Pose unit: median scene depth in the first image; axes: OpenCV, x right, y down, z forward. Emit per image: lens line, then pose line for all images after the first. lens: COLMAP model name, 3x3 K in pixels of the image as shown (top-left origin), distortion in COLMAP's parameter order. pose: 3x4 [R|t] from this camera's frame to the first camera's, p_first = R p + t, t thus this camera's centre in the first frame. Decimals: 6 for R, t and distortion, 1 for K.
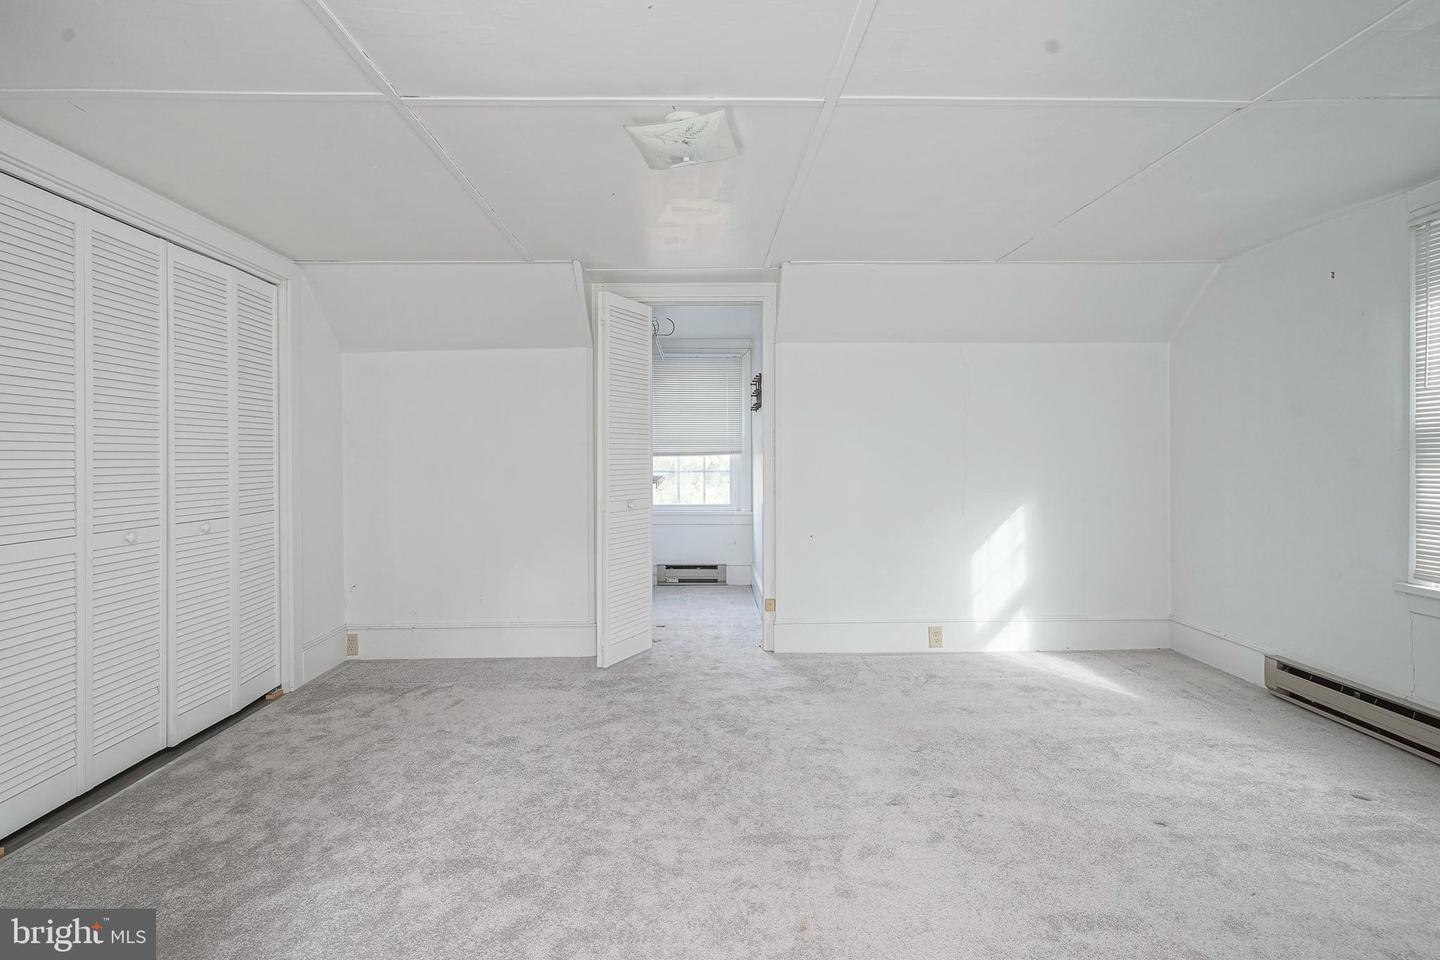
lens RADIAL K [[695.8, 0, 708.2], [0, 695.8, 478.8], [0, 0, 1]] dist [-0.000304, 0.001640]
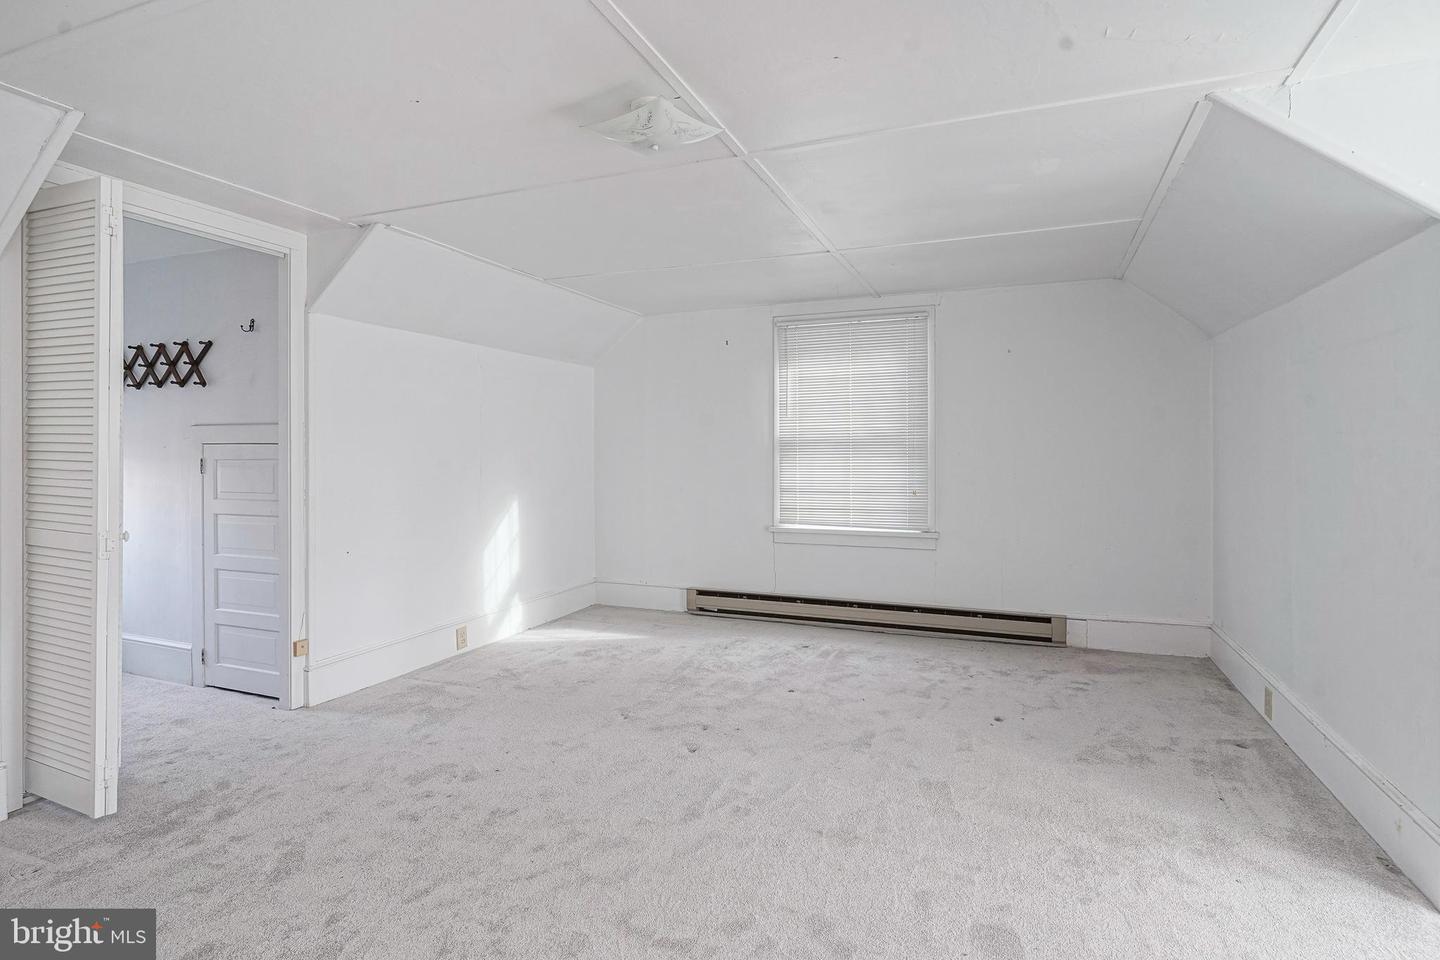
lens RADIAL K [[719.0, 0, 715.8], [0, 719.0, 465.4], [0, 0, 1]] dist [-0.000419, 0.000831]
pose [[0.403156, -0.016386, 0.914985, -0.462657], [0.030627, 0.999521, 0.004405, -0.010704], [-0.914619, 0.026248, 0.403465, 0.256564]]
